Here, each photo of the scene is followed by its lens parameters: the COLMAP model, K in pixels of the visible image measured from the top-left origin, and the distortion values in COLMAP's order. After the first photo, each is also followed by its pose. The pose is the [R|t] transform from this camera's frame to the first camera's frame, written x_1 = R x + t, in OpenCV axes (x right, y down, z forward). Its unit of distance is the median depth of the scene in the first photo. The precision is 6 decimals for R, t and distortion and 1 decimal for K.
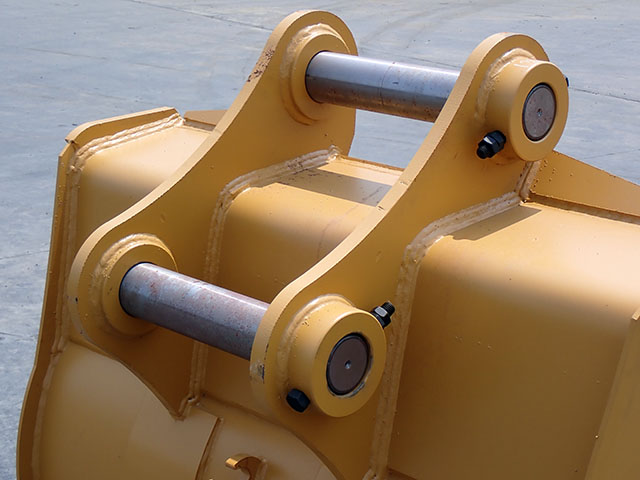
lens RADIAL K [[1368.6, 0, 319.5], [0, 1368.6, 243.8], [0, 0, 1]] dist [0.076058, 0.000000]
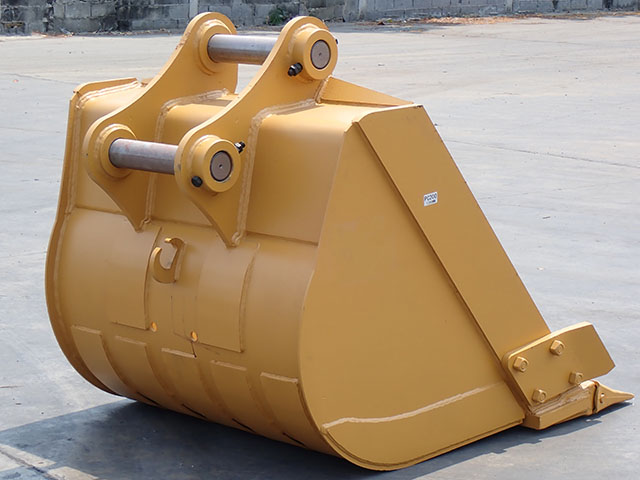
lens RADIAL K [[1744.8, 0, 321.0], [0, 1744.8, 238.4], [0, 0, 1]] dist [0.100202, 0.000000]
pose [[0.999861, -0.014652, 0.007954, 0.122128], [0.015393, 0.994565, -0.102970, 0.384210], [-0.006402, 0.103079, 0.994653, -1.334494]]
